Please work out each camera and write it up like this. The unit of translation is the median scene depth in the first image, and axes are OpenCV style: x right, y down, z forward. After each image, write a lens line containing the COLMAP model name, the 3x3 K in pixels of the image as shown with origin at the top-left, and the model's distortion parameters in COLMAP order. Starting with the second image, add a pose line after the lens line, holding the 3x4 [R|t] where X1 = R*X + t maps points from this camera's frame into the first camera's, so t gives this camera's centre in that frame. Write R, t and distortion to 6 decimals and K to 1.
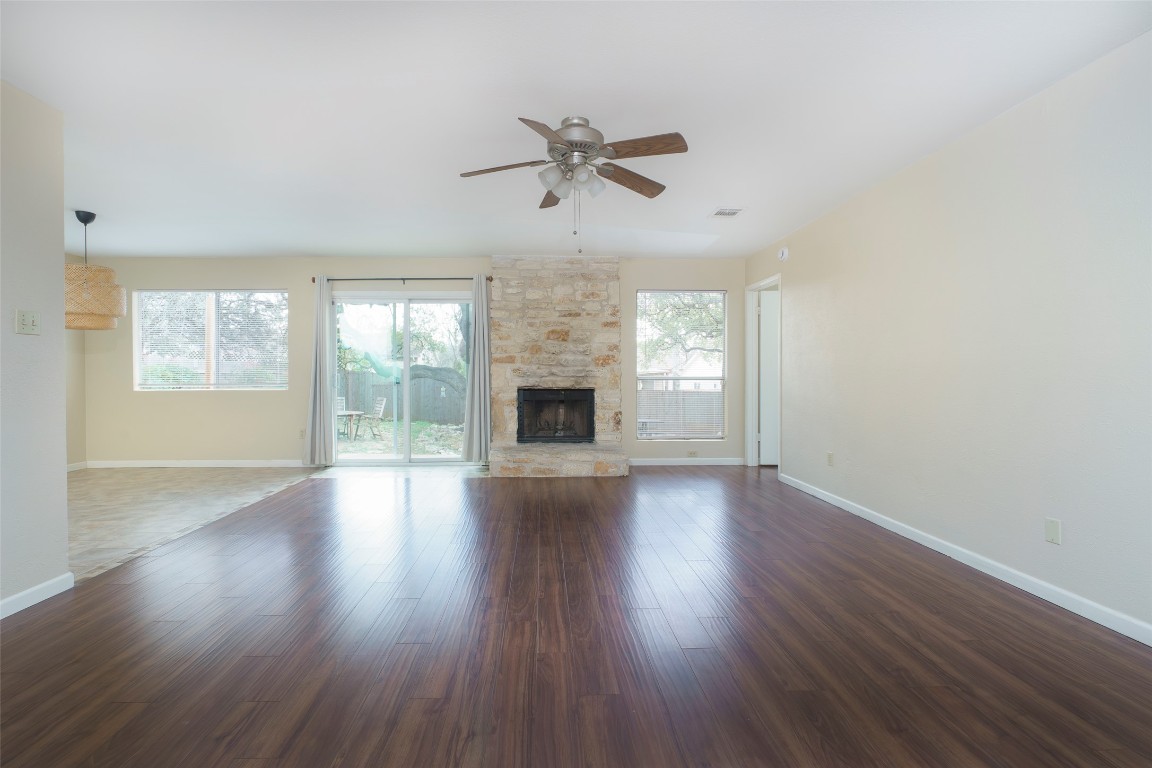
lens RADIAL K [[533.1, 0, 569.8], [0, 533.1, 378.4], [0, 0, 1]] dist [-0.002067, -0.000748]
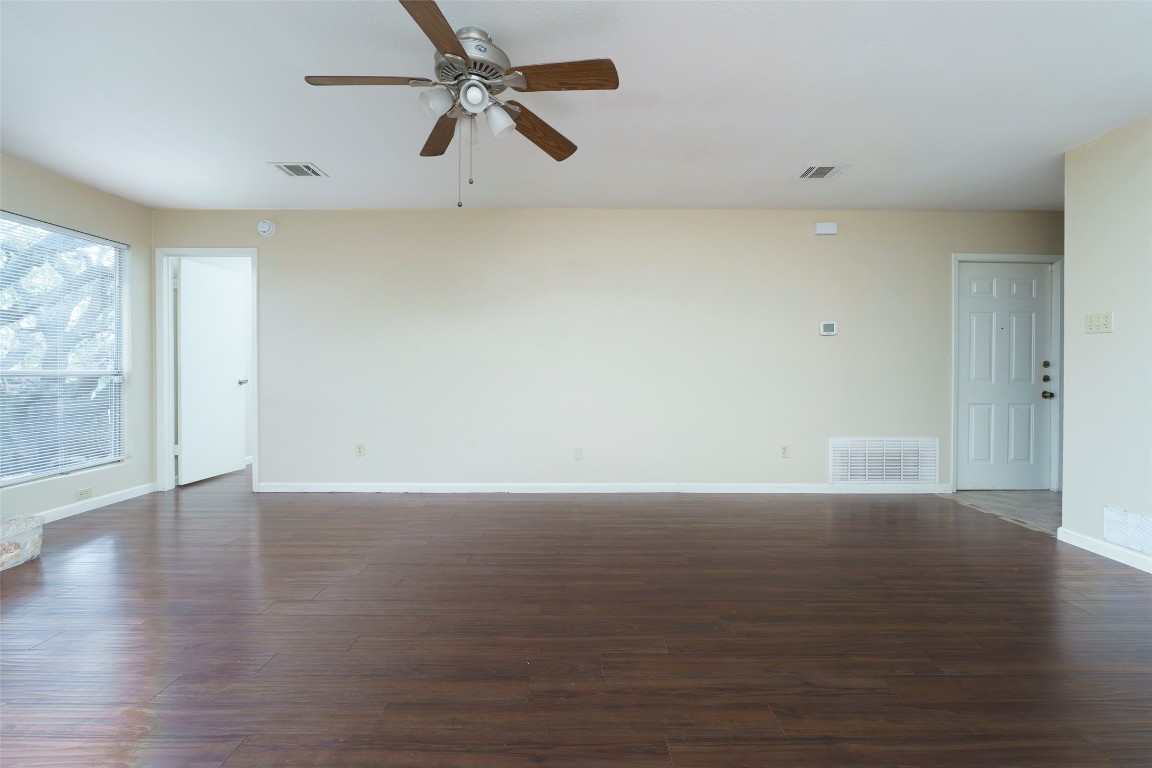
lens RADIAL K [[509.0, 0, 577.6], [0, 509.0, 372.1], [0, 0, 1]] dist [-0.003316, -0.000602]
pose [[0.013951, -0.006399, 0.999882, -0.364932], [0.005887, 0.999963, 0.006318, -0.001479], [-0.999885, 0.005798, 0.013988, 0.423597]]
